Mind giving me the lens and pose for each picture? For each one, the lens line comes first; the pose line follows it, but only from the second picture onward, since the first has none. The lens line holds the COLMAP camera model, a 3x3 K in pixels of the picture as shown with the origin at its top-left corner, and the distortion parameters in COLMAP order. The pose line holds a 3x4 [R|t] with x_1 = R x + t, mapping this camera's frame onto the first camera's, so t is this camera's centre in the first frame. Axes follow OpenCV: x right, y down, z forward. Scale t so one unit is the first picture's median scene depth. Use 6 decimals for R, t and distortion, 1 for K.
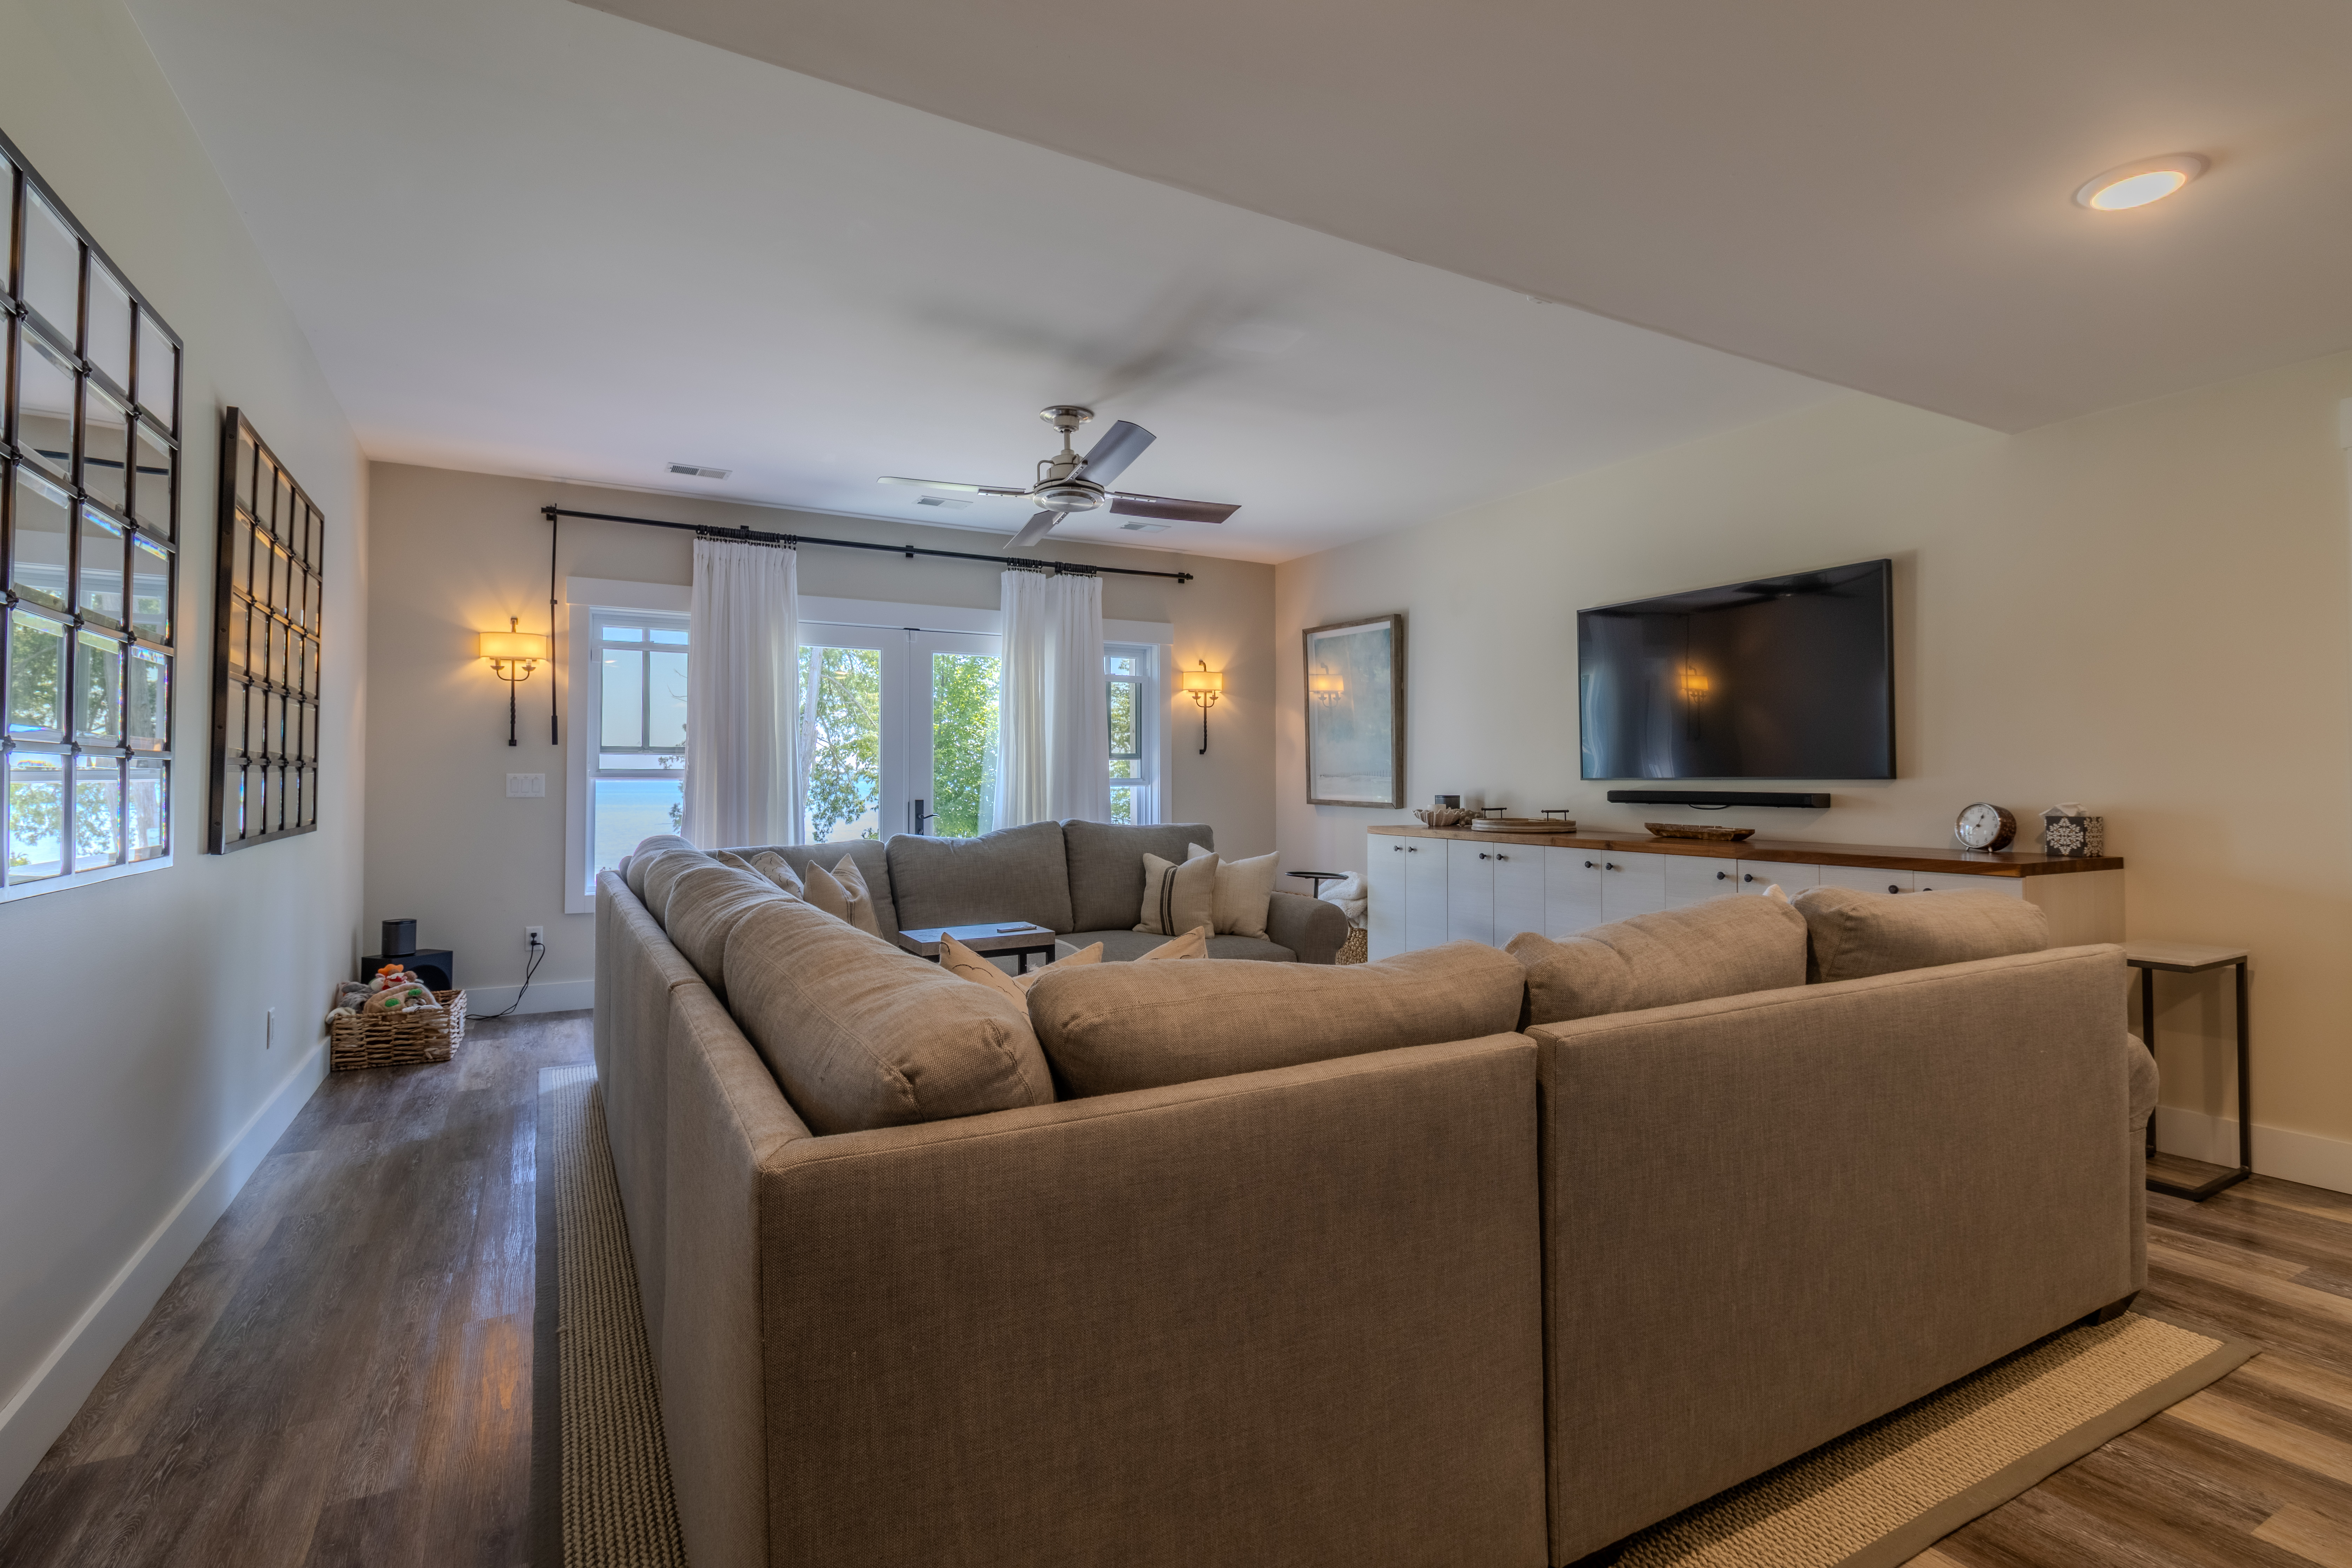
lens RADIAL K [[1107.4, 0, 1192.0], [0, 1107.4, 772.1], [0, 0, 1]] dist [0.001057, 0.000590]
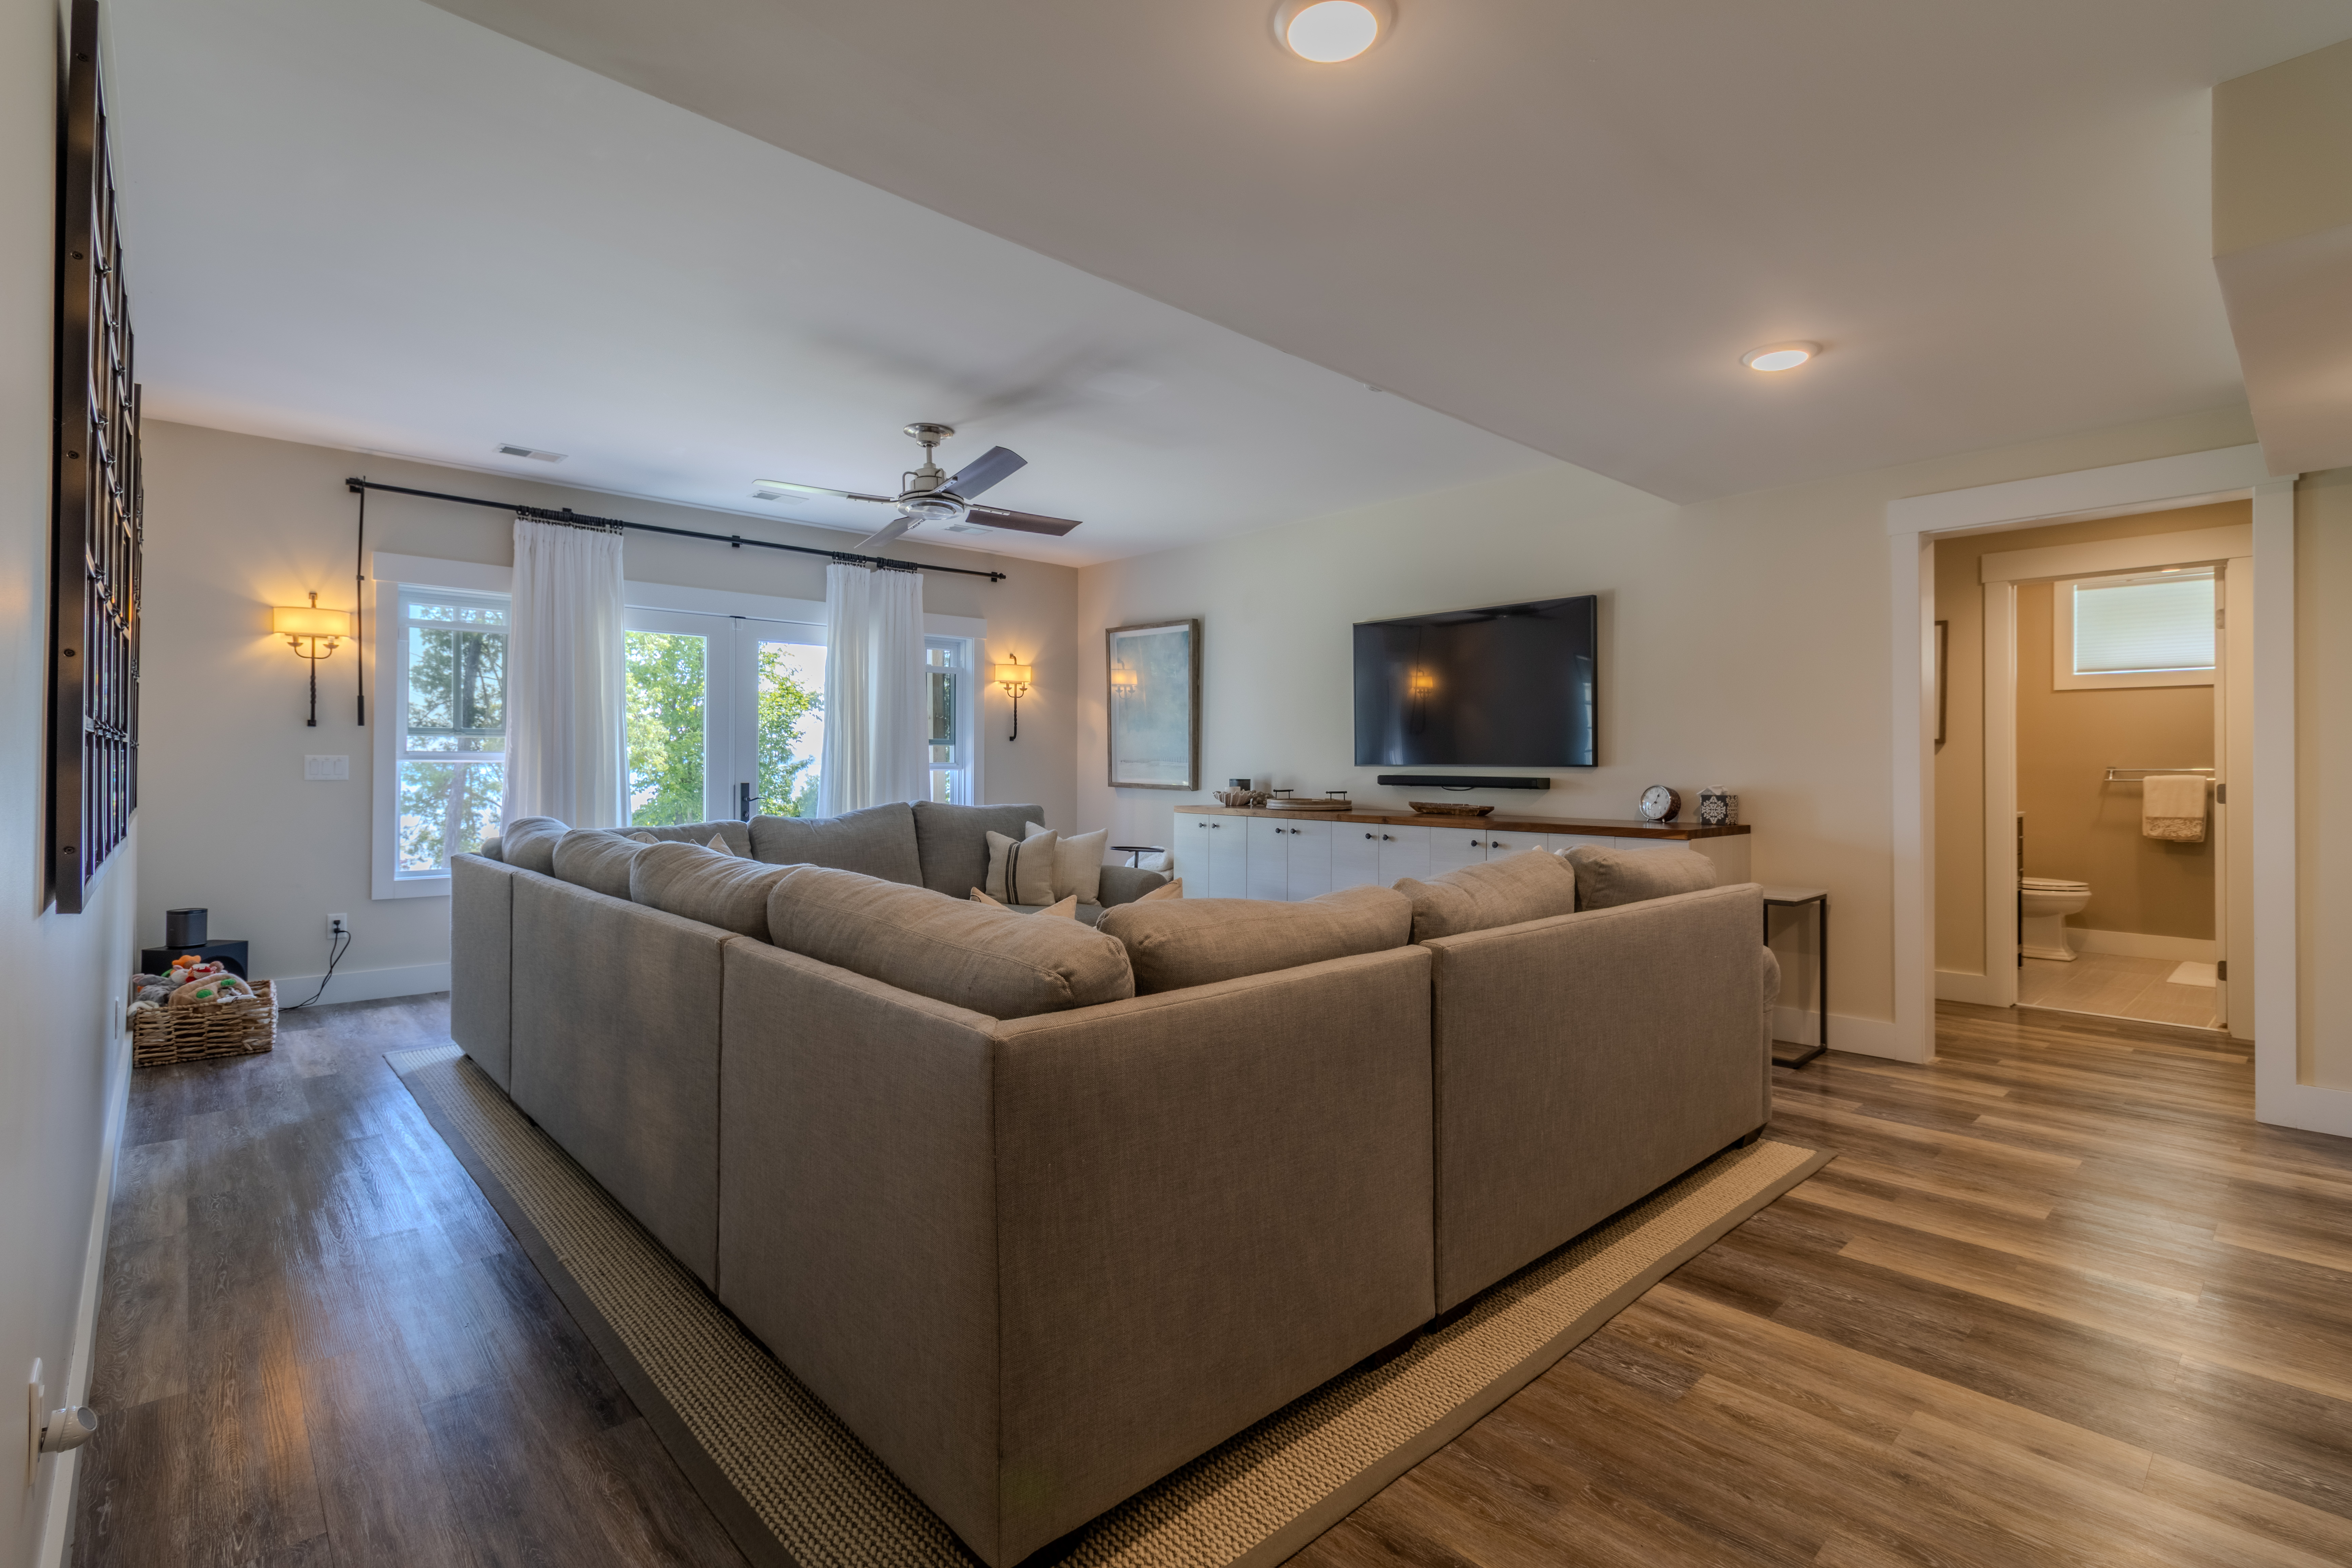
lens RADIAL K [[1107.4, 0, 1155.3], [0, 1107.4, 774.4], [0, 0, 1]] dist [0.001057, 0.000590]
pose [[0.973322, 0.002131, 0.229434, -0.157907], [-0.005862, 0.999861, 0.015582, -0.001655], [-0.229369, -0.016511, 0.973199, -0.132954]]
